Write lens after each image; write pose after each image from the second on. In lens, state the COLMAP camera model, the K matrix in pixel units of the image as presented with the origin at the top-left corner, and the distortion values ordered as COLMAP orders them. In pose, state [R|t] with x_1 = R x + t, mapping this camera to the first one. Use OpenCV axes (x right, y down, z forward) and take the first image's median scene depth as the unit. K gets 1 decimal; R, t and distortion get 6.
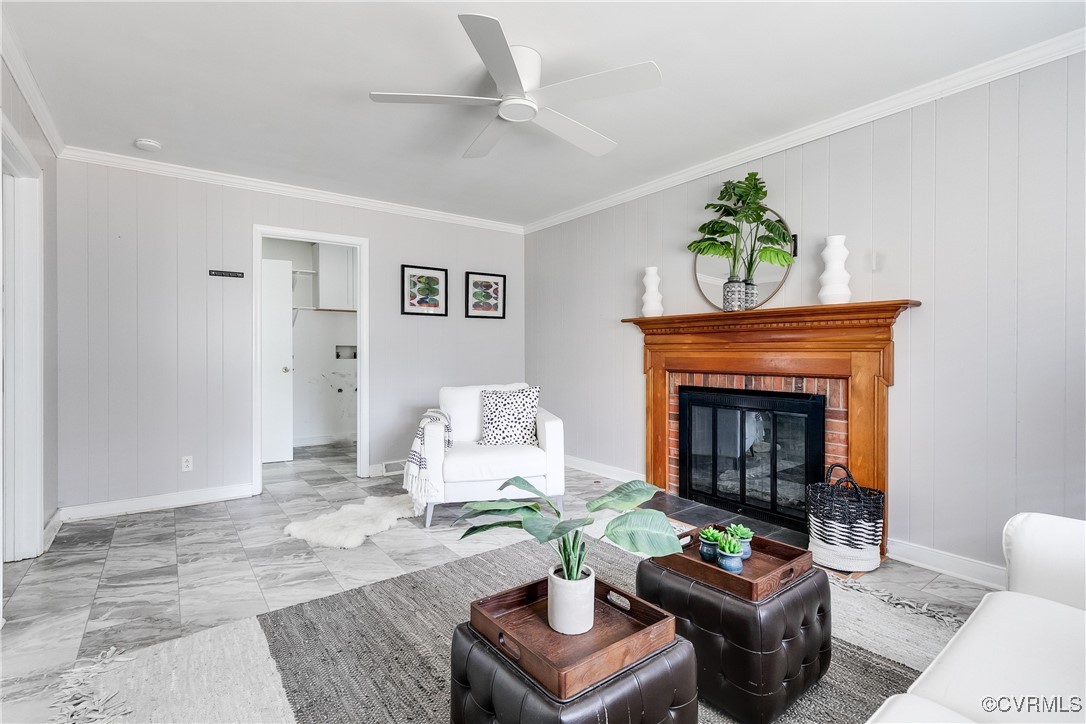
lens RADIAL K [[504.2, 0, 542.2], [0, 504.2, 351.3], [0, 0, 1]] dist [-0.001116, -0.000072]
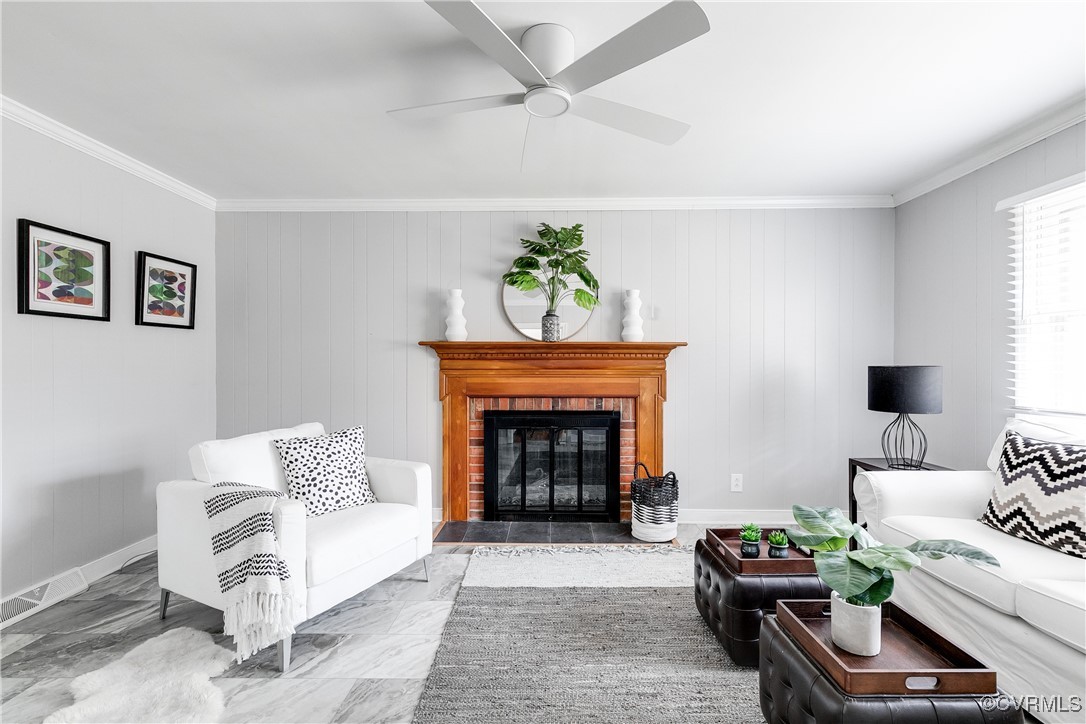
lens RADIAL K [[487.6, 0, 543.0], [0, 487.6, 362.0], [0, 0, 1]] dist [0.000620, -0.000036]
pose [[0.604693, 0.002507, 0.796455, -0.435979], [-0.002332, 0.999996, -0.001377, -0.028729], [-0.796455, -0.001024, 0.604697, 0.318057]]
